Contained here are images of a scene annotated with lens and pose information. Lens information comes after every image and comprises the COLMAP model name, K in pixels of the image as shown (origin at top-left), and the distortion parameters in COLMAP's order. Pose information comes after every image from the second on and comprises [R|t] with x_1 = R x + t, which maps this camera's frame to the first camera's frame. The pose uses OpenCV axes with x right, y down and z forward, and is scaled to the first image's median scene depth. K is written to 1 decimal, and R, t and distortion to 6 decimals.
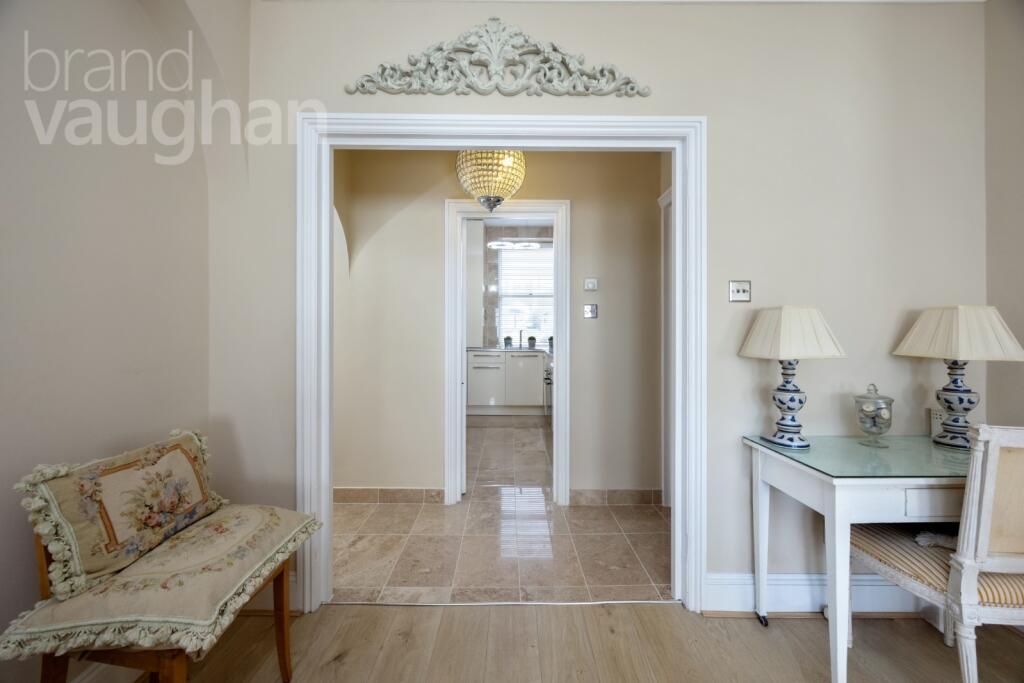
lens RADIAL K [[393.4, 0, 506.1], [0, 393.4, 327.6], [0, 0, 1]] dist [0.000071, 0.000111]
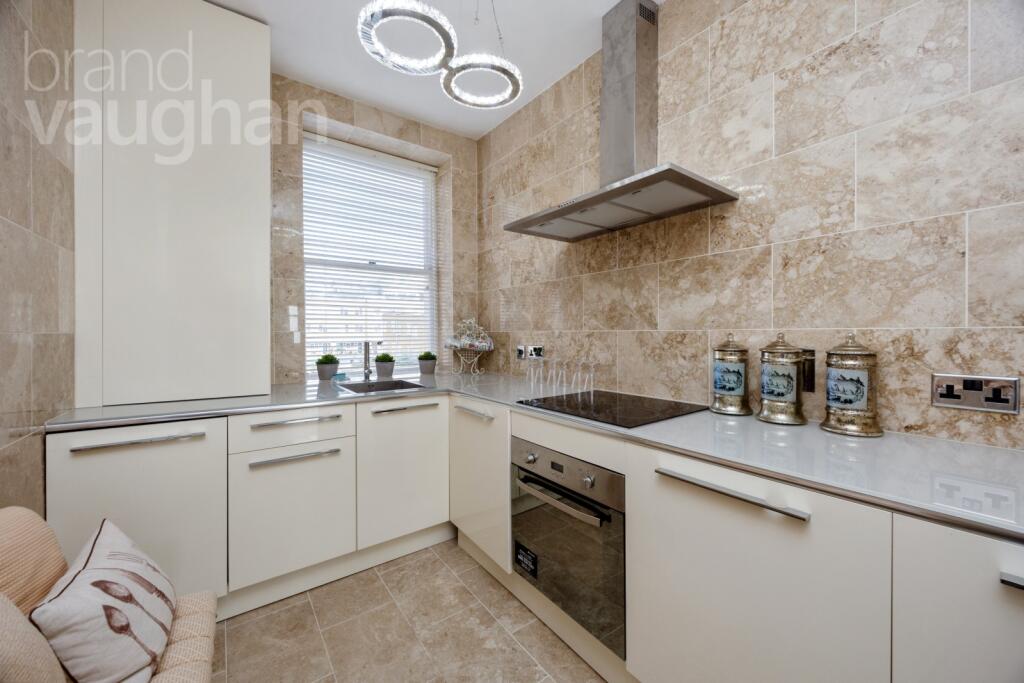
lens RADIAL K [[393.4, 0, 517.9], [0, 393.4, 333.7], [0, 0, 1]] dist [0.000071, 0.000111]
pose [[0.793490, -0.006468, 0.608549, -0.089363], [-0.000156, 0.999941, 0.010832, -0.005878], [-0.608583, -0.008690, 0.793442, 0.542724]]
